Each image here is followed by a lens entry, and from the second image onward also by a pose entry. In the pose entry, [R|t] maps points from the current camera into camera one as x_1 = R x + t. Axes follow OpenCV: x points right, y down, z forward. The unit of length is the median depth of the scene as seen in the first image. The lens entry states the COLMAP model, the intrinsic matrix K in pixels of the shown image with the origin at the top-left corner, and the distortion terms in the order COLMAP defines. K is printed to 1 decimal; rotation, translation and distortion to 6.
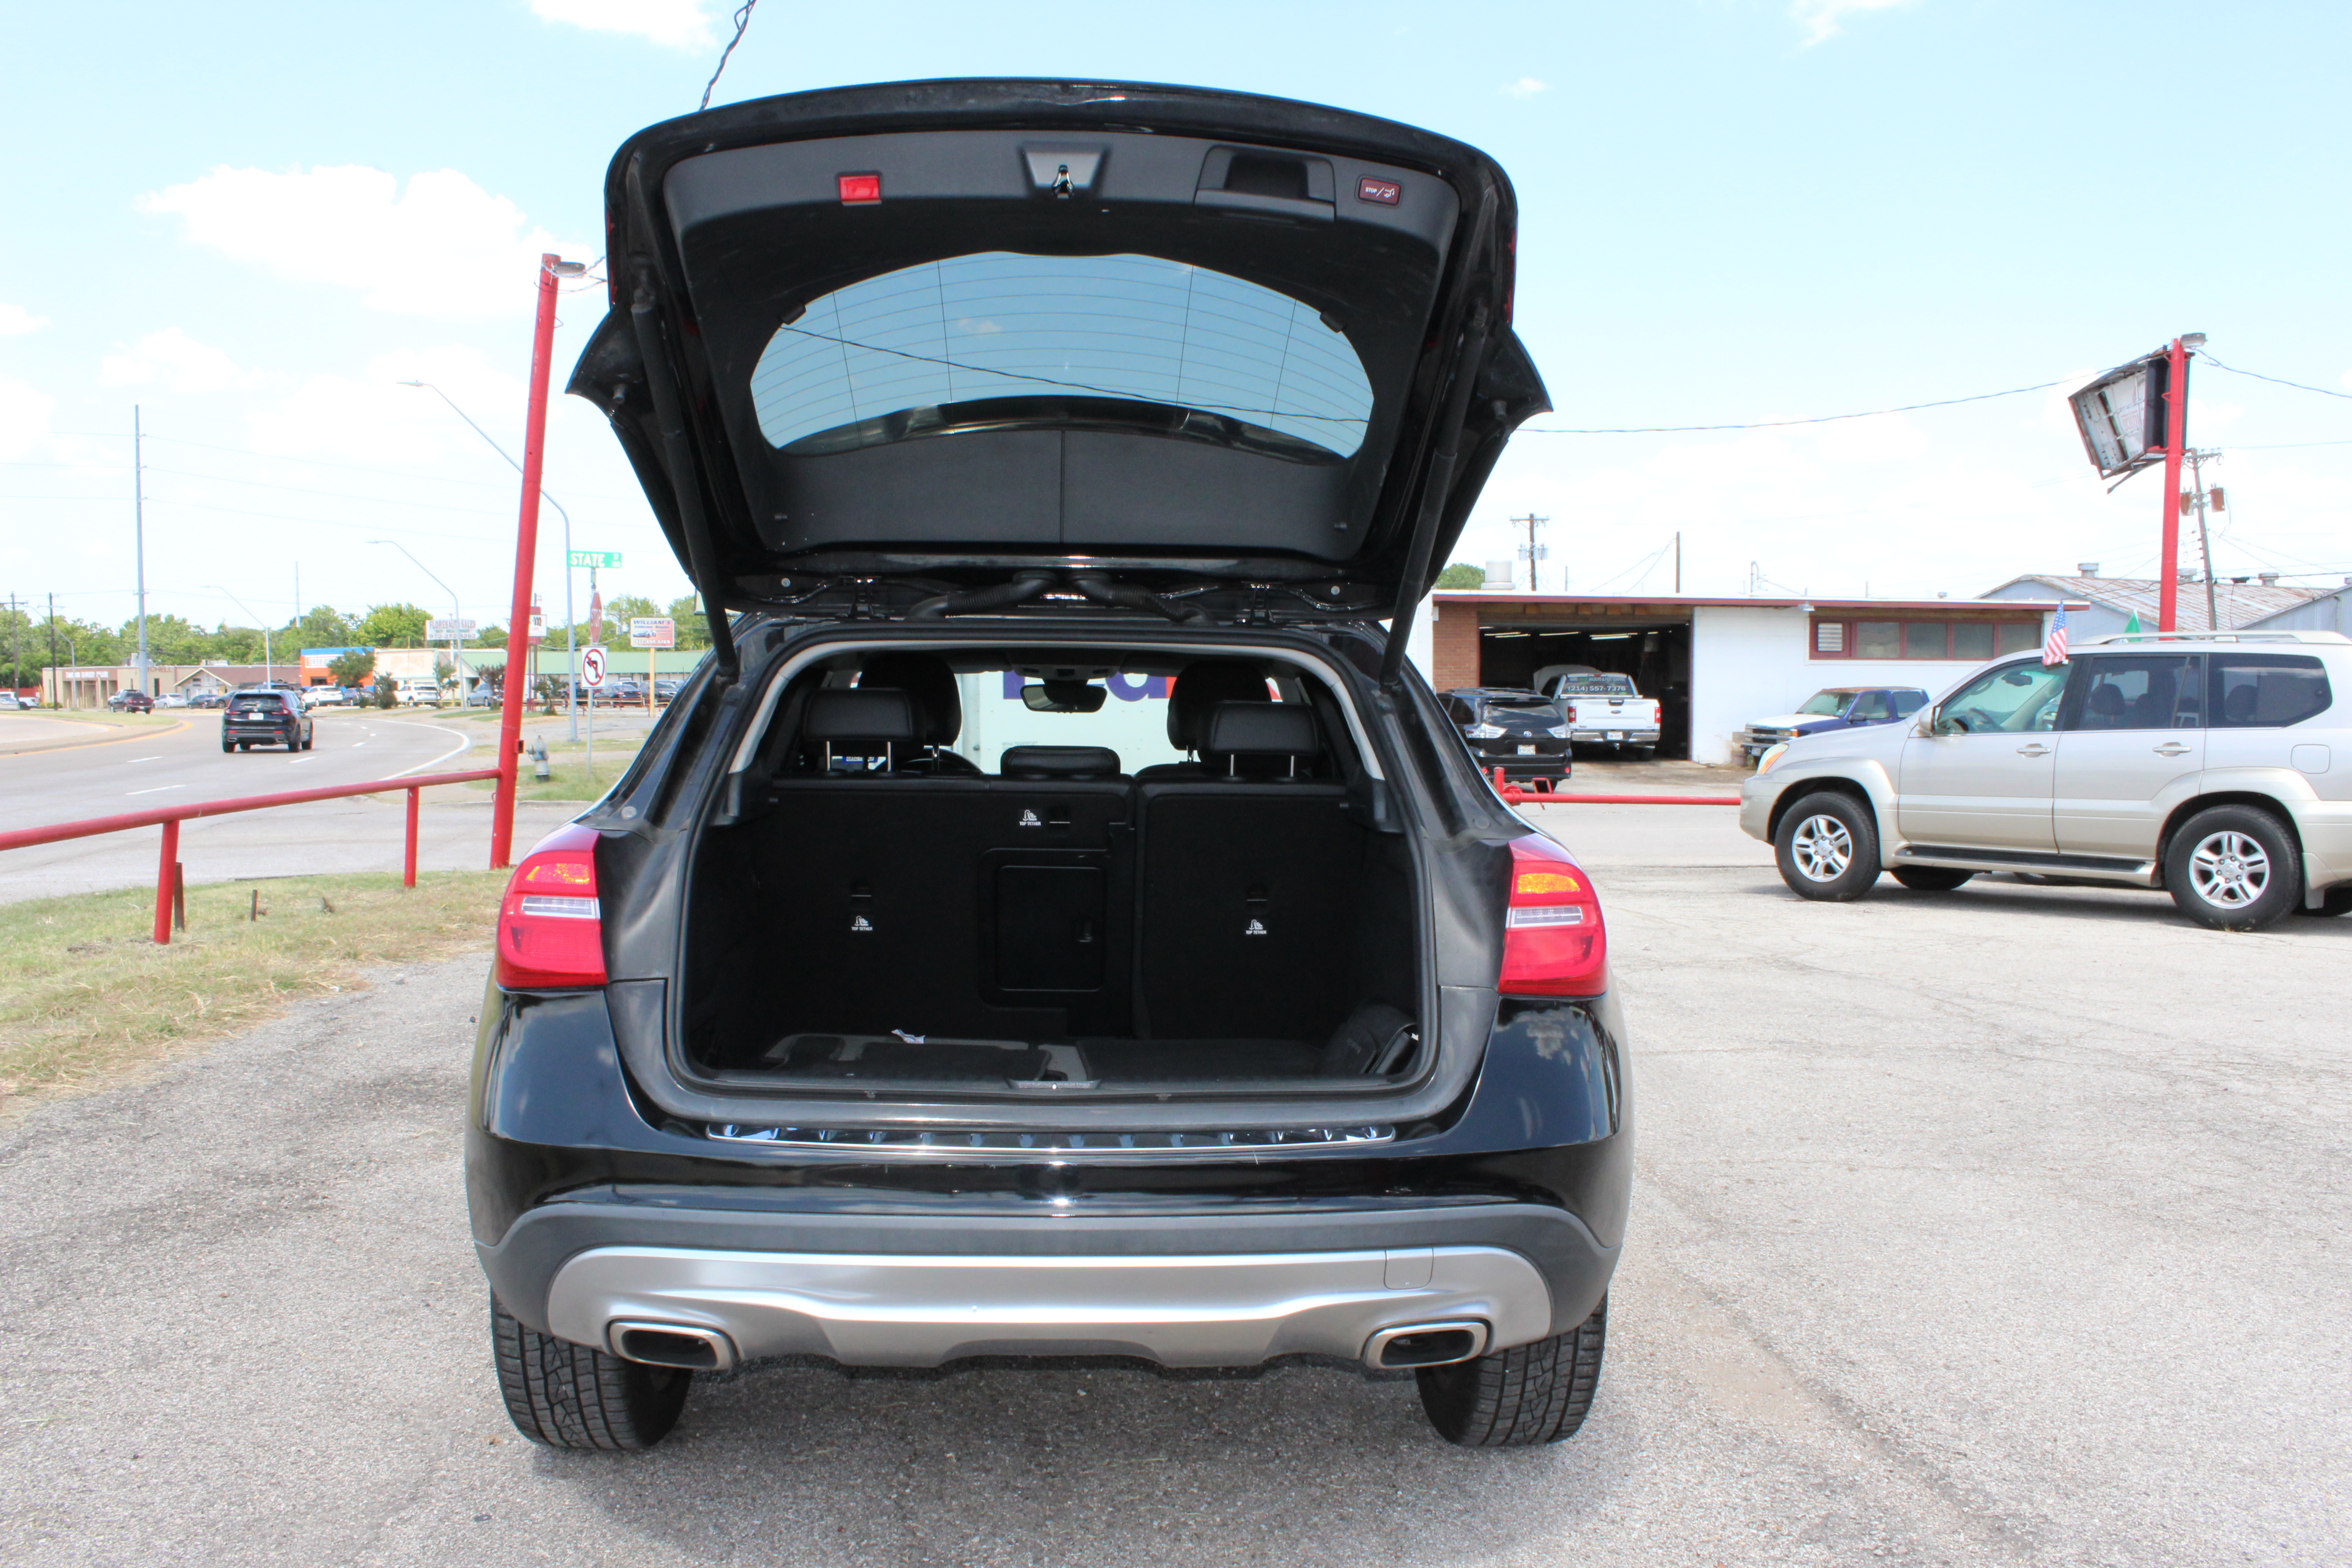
lens RADIAL K [[1966.8, 0, 1241.4], [0, 1966.8, 827.9], [0, 0, 1]] dist [-0.136572, 0.105257]
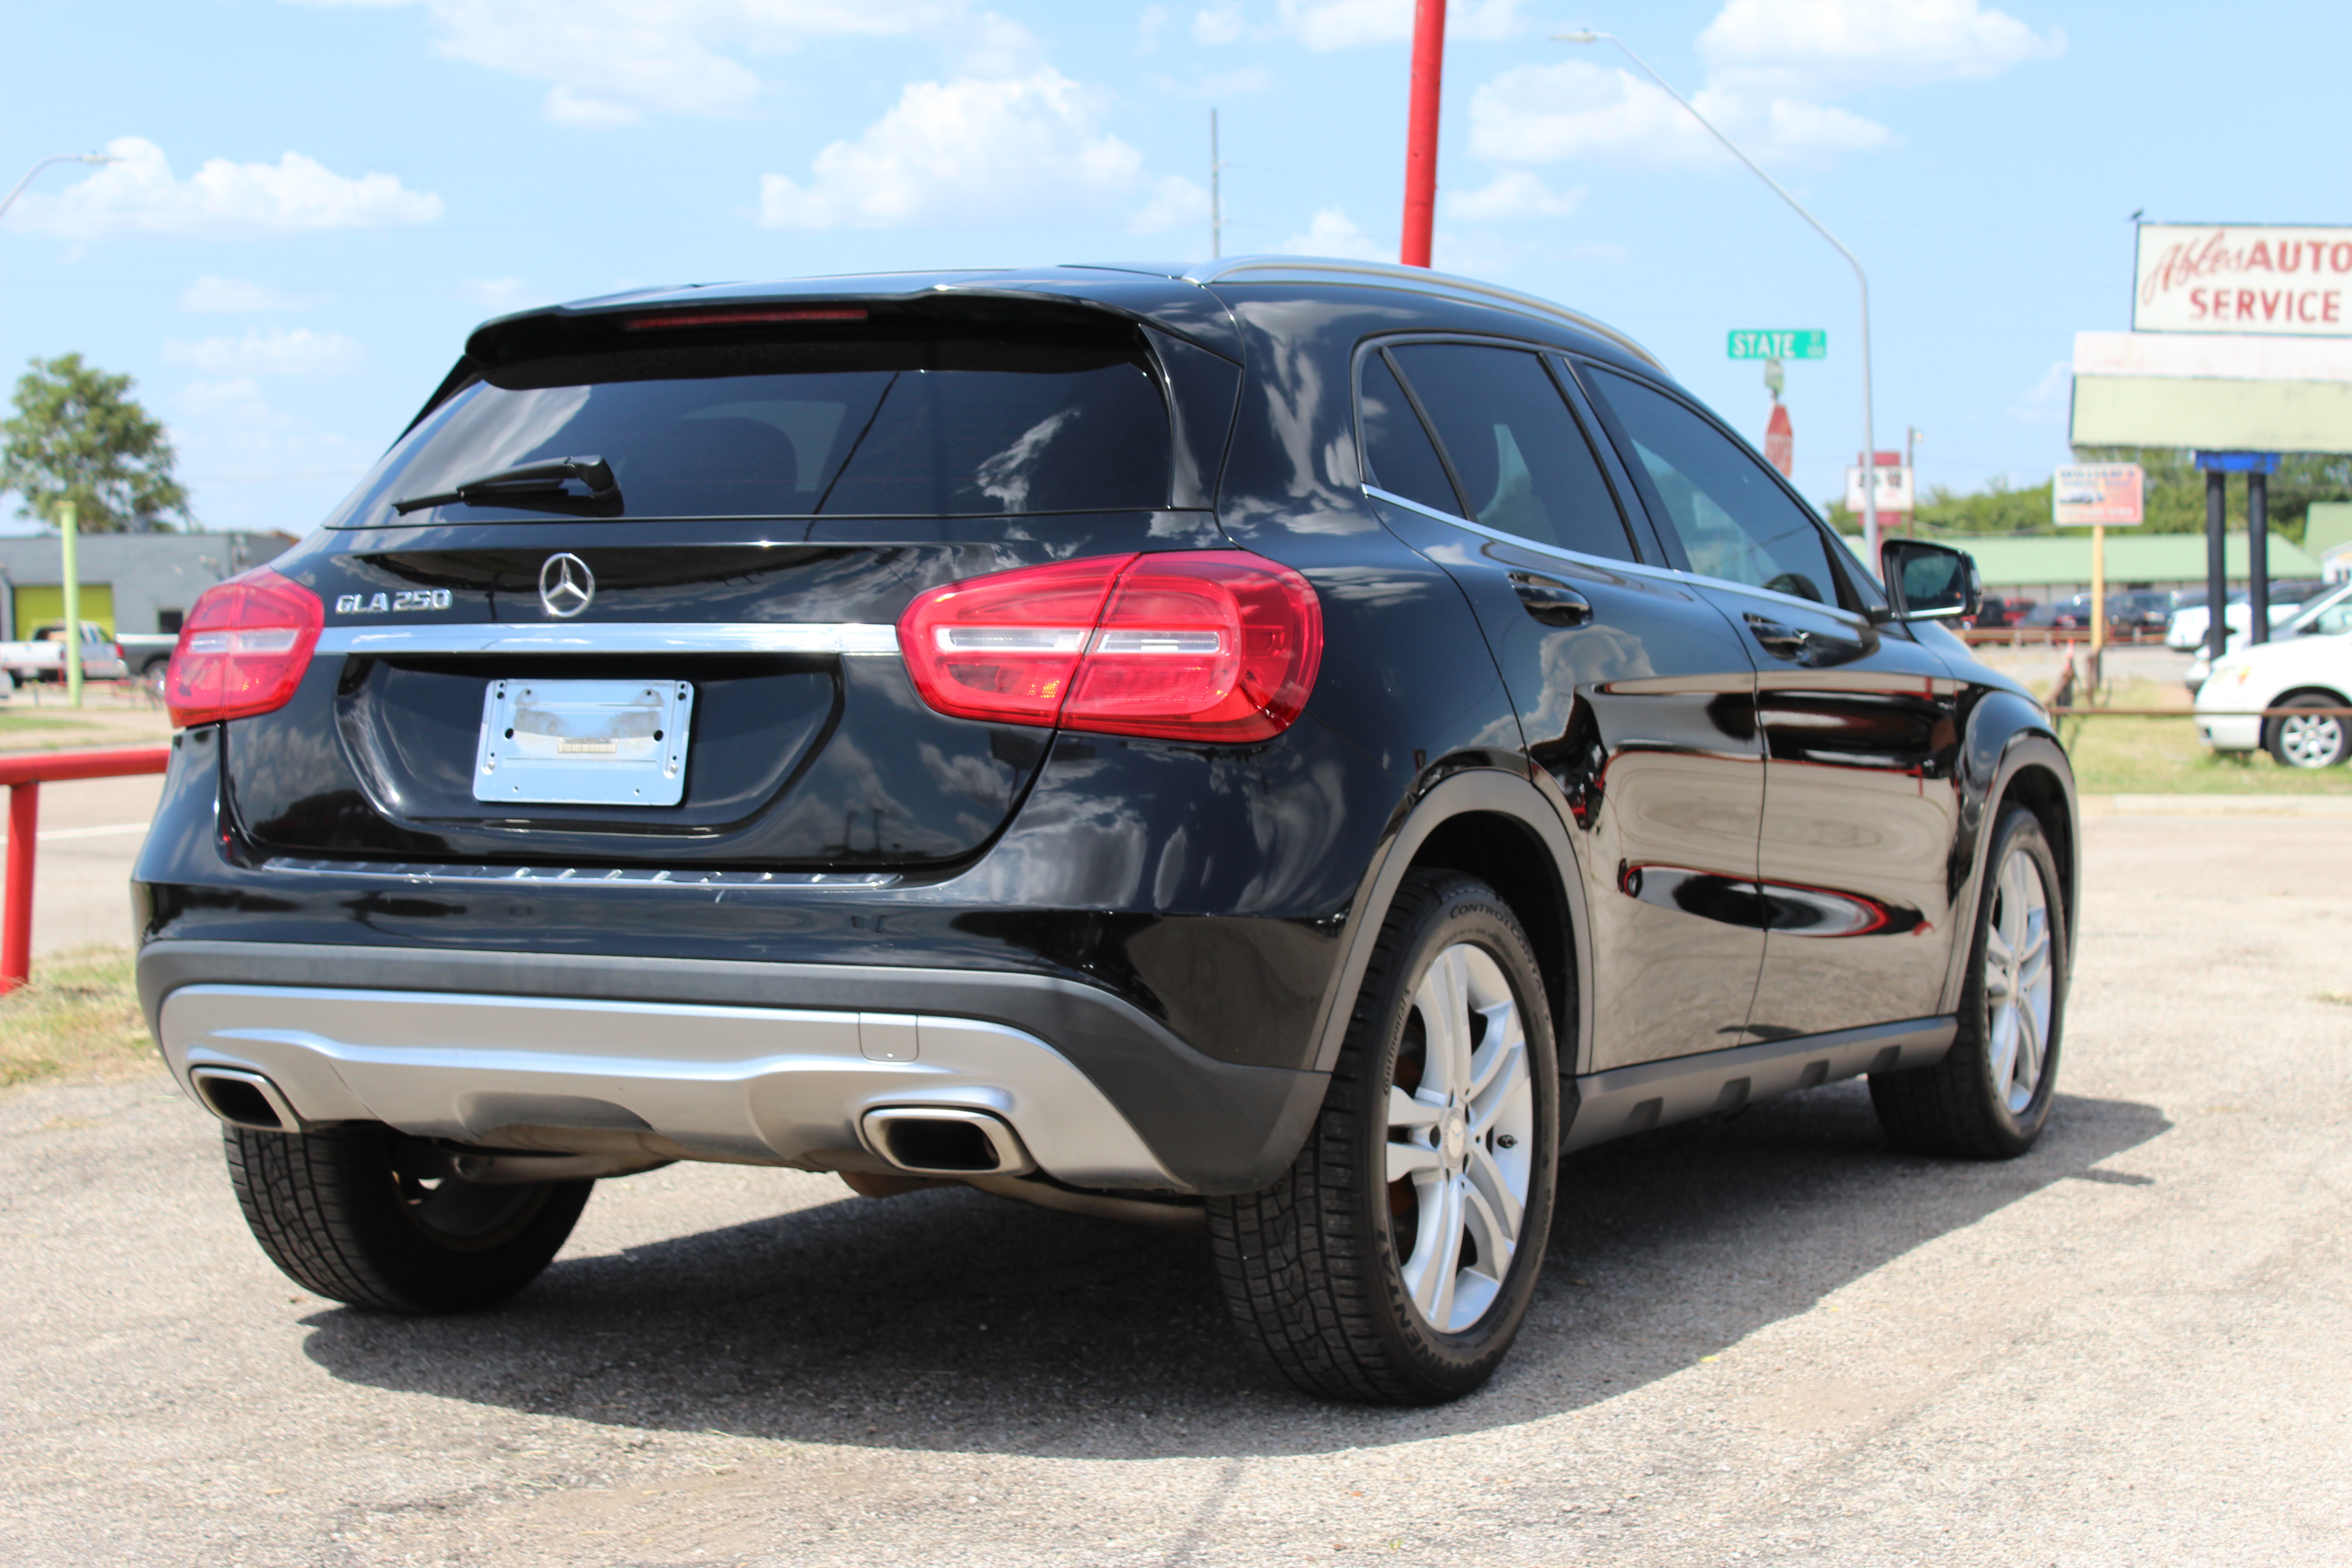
lens RADIAL K [[4082.4, 0, 1275.3], [0, 4082.4, 789.0], [0, 0, 1]] dist [-0.039280, 0.000000]
pose [[0.862290, -0.000167, -0.506415, 0.173379], [-0.015186, 0.999542, -0.026188, 0.024693], [0.506187, 0.030272, 0.861892, -0.069342]]
